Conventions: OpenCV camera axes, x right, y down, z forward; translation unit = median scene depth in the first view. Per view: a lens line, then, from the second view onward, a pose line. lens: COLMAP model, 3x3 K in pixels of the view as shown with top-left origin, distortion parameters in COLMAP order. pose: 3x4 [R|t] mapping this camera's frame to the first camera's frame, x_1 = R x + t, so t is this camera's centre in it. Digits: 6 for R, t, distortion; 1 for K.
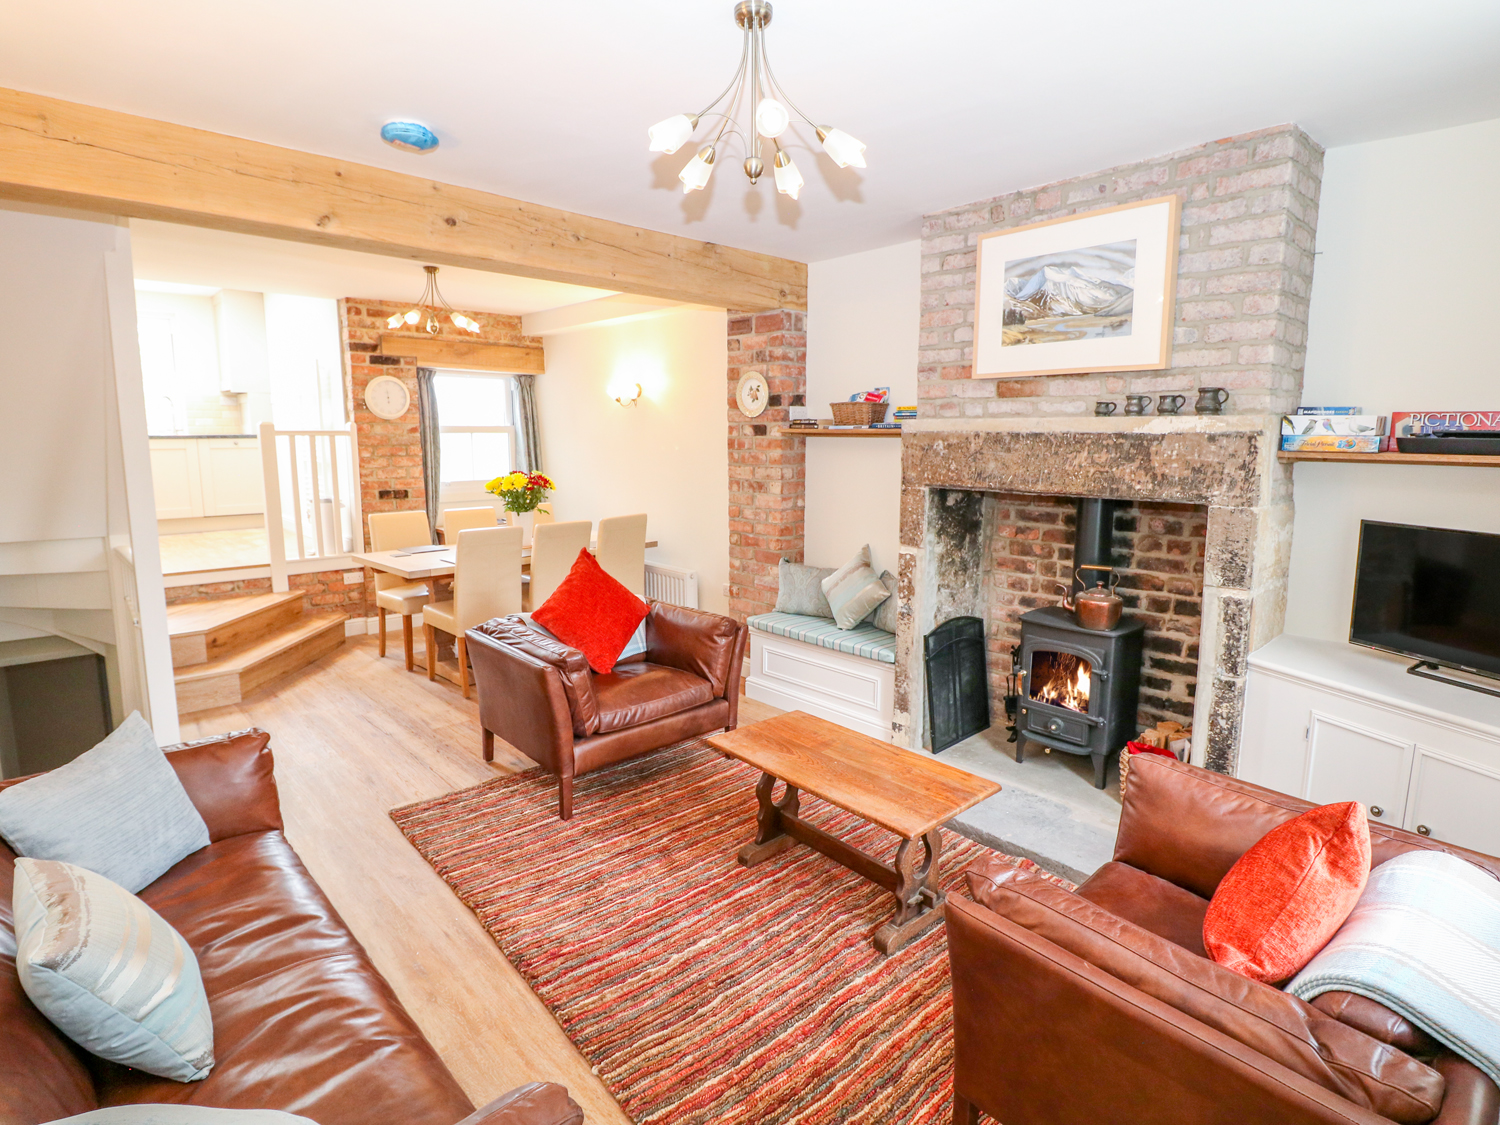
lens RADIAL K [[787.5, 0, 743.2], [0, 787.5, 545.4], [0, 0, 1]] dist [0.000194, -0.013190]
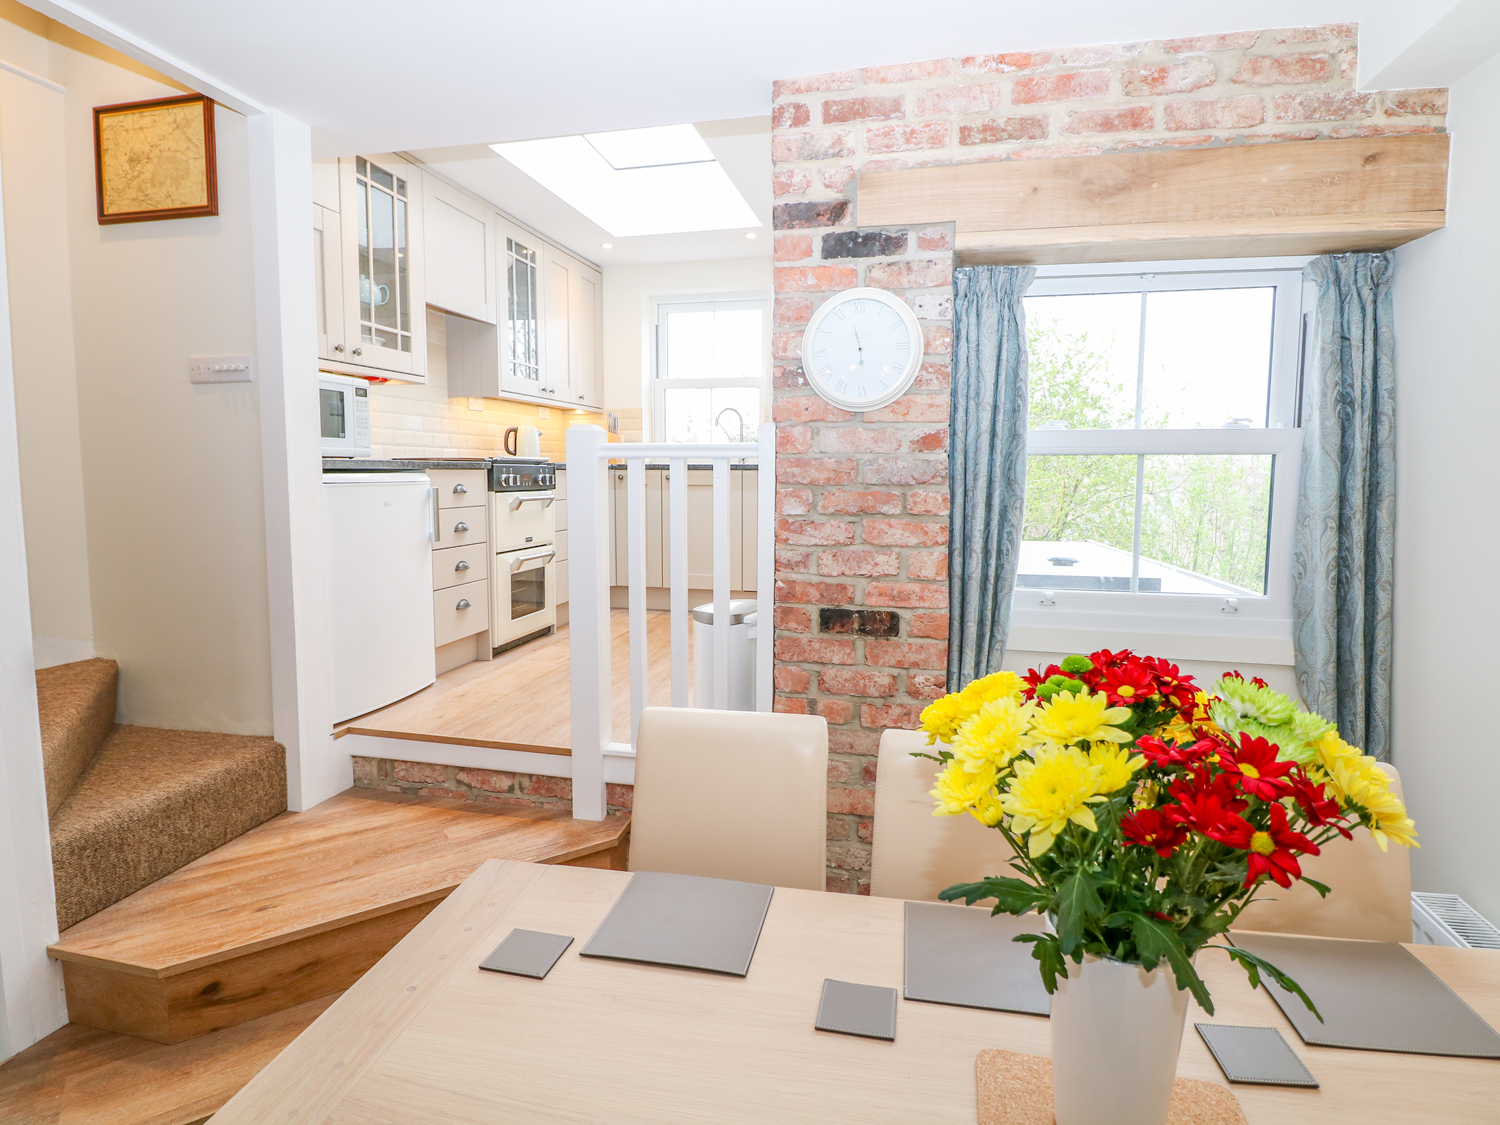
lens RADIAL K [[787.5, 0, 759.4], [0, 787.5, 544.6], [0, 0, 1]] dist [0.000194, -0.013190]
pose [[0.565109, 0.079467, -0.821180, -0.283871], [-0.119066, 0.992786, 0.014136, -0.157897], [0.816379, 0.089787, 0.570494, 1.202027]]
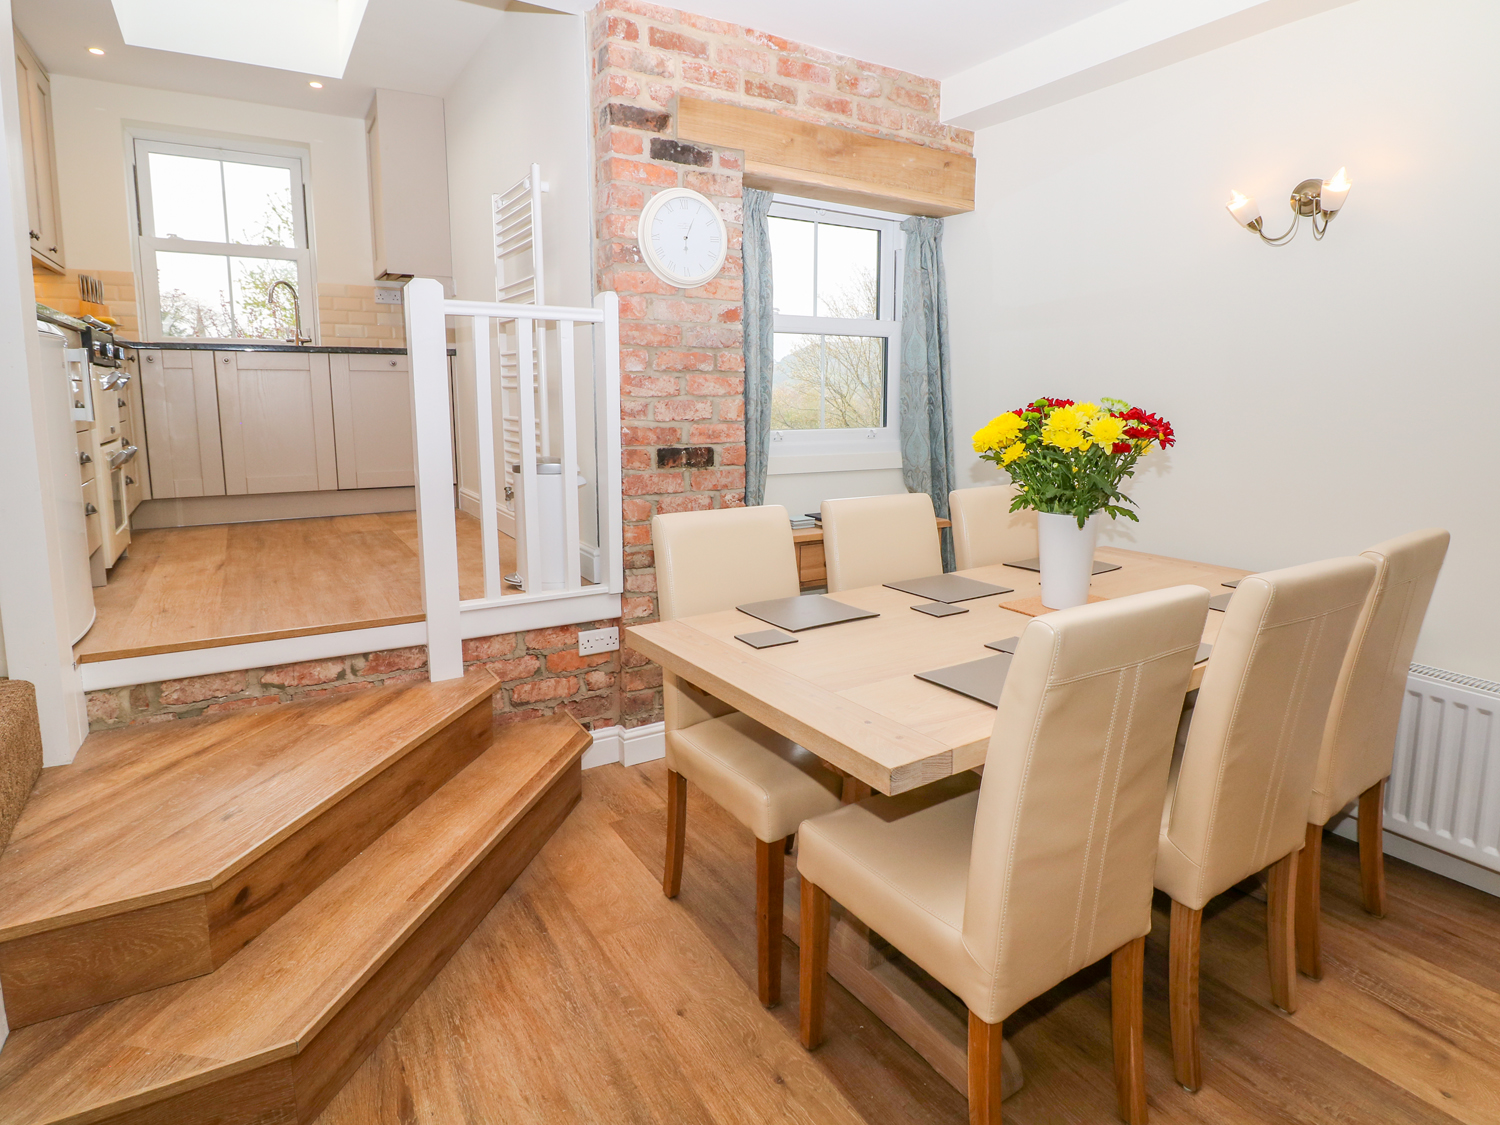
lens RADIAL K [[832.5, 0, 772.1], [0, 832.5, 506.6], [0, 0, 1]] dist [-0.003012, -0.001472]
pose [[0.981745, 0.028008, -0.188131, -0.484857], [-0.029300, 0.999562, -0.004091, -0.057201], [0.187934, 0.009529, 0.982136, 0.859979]]
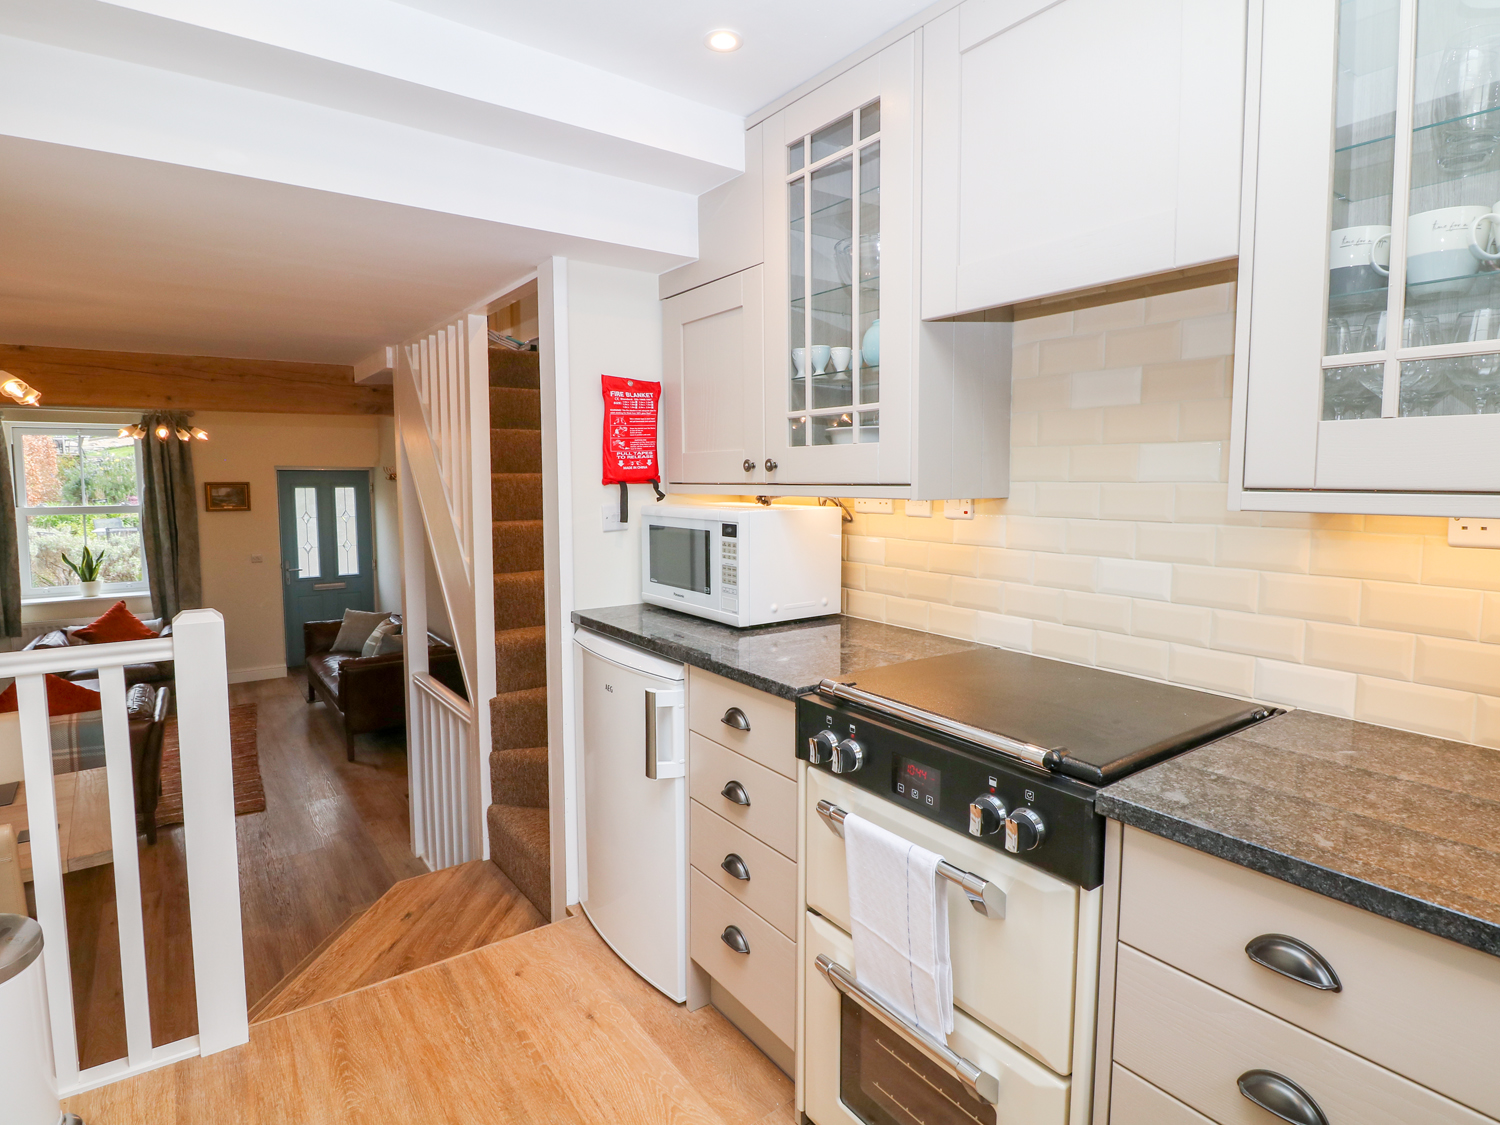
lens RADIAL K [[787.5, 0, 723.2], [0, 787.5, 540.5], [0, 0, 1]] dist [0.000194, -0.013190]
pose [[-0.991196, -0.012888, 0.131776, -1.215962], [0.016719, 0.975103, 0.221121, -0.357085], [-0.131345, 0.221378, -0.966302, 1.811371]]
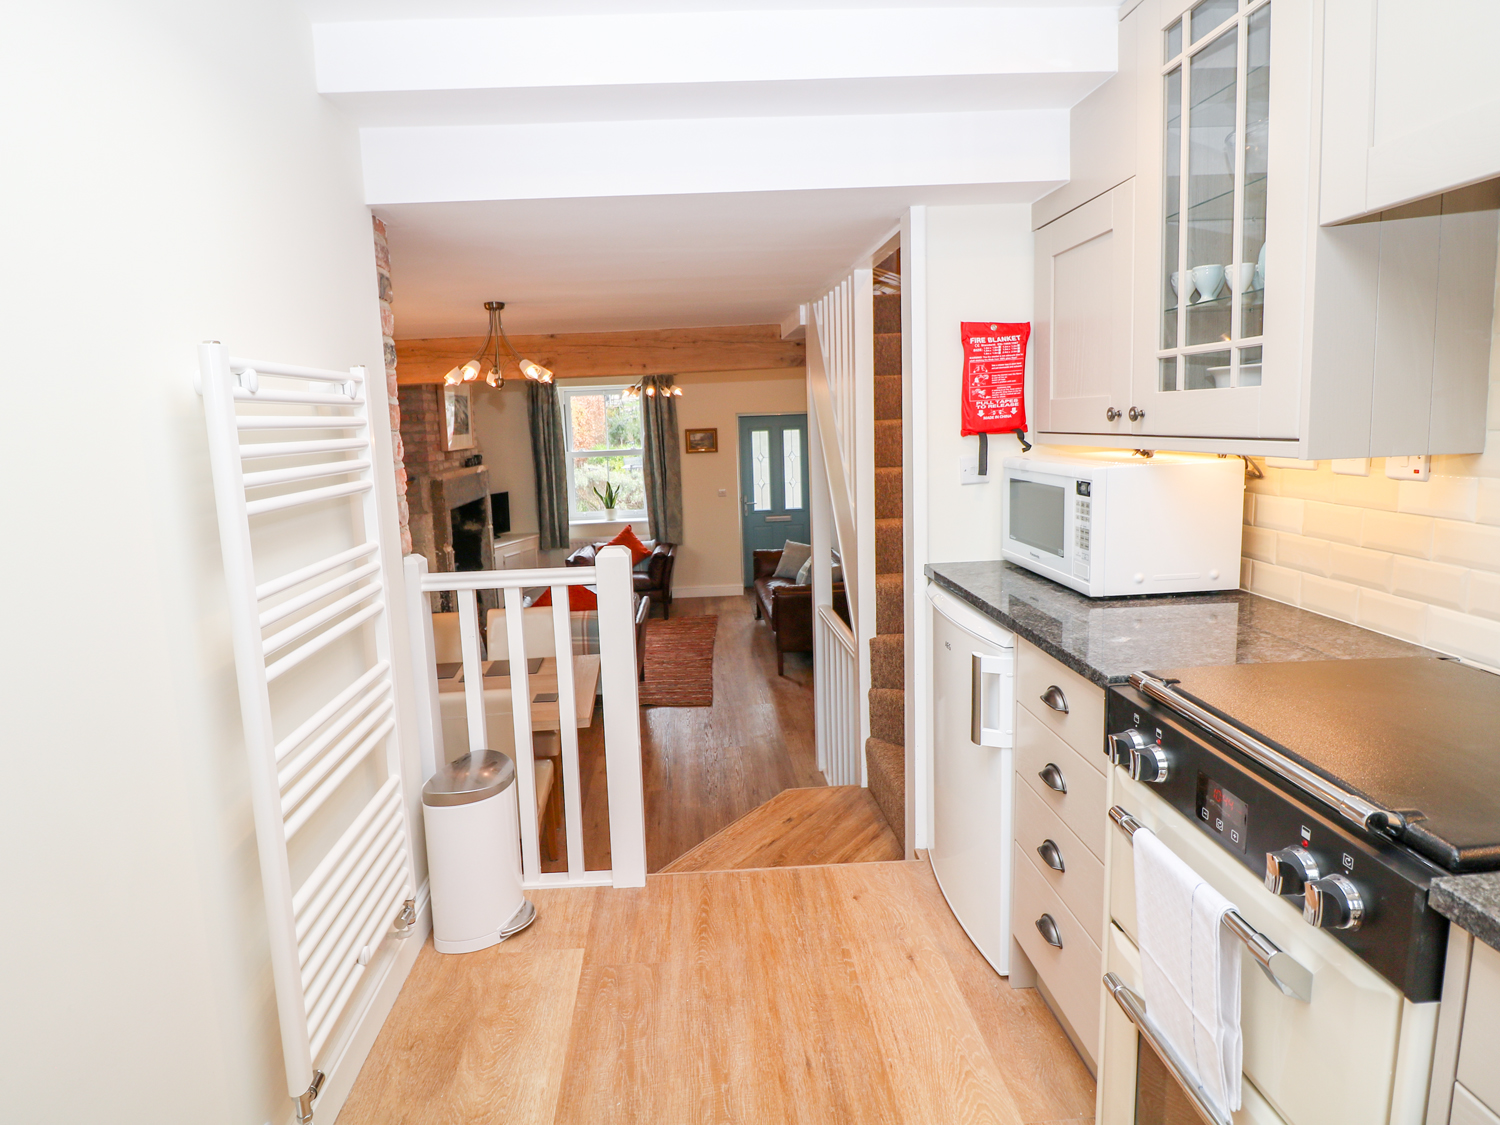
lens RADIAL K [[787.5, 0, 707.0], [0, 787.5, 520.3], [0, 0, 1]] dist [0.000194, -0.013190]
pose [[-0.753370, -0.056460, 0.655168, -1.288860], [0.131083, 0.963419, 0.233755, -0.368114], [-0.644399, 0.261986, -0.718410, 1.789975]]
